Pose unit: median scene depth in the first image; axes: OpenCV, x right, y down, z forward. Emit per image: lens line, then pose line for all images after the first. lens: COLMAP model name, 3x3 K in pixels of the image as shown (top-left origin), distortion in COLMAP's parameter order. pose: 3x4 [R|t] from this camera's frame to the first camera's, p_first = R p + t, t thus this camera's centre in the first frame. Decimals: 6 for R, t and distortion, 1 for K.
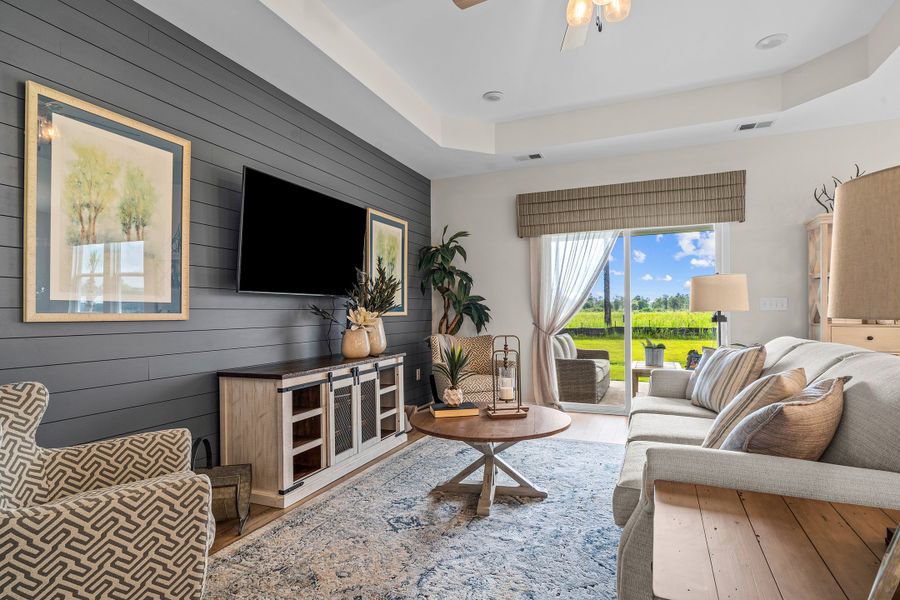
lens RADIAL K [[472.4, 0, 446.2], [0, 472.4, 306.0], [0, 0, 1]] dist [-0.007767, -0.000775]
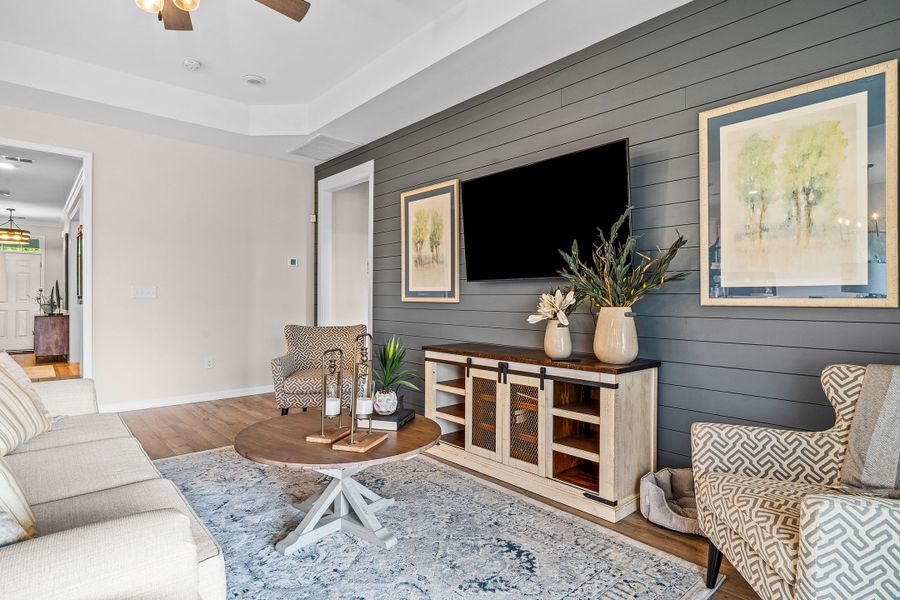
lens RADIAL K [[472.4, 0, 447.9], [0, 472.4, 296.6], [0, 0, 1]] dist [-0.007767, -0.000775]
pose [[-0.424239, 0.002731, -0.905546, 0.628311], [0.011519, 0.999931, -0.002381, 0.011251], [0.905477, -0.011441, -0.424241, 1.282745]]
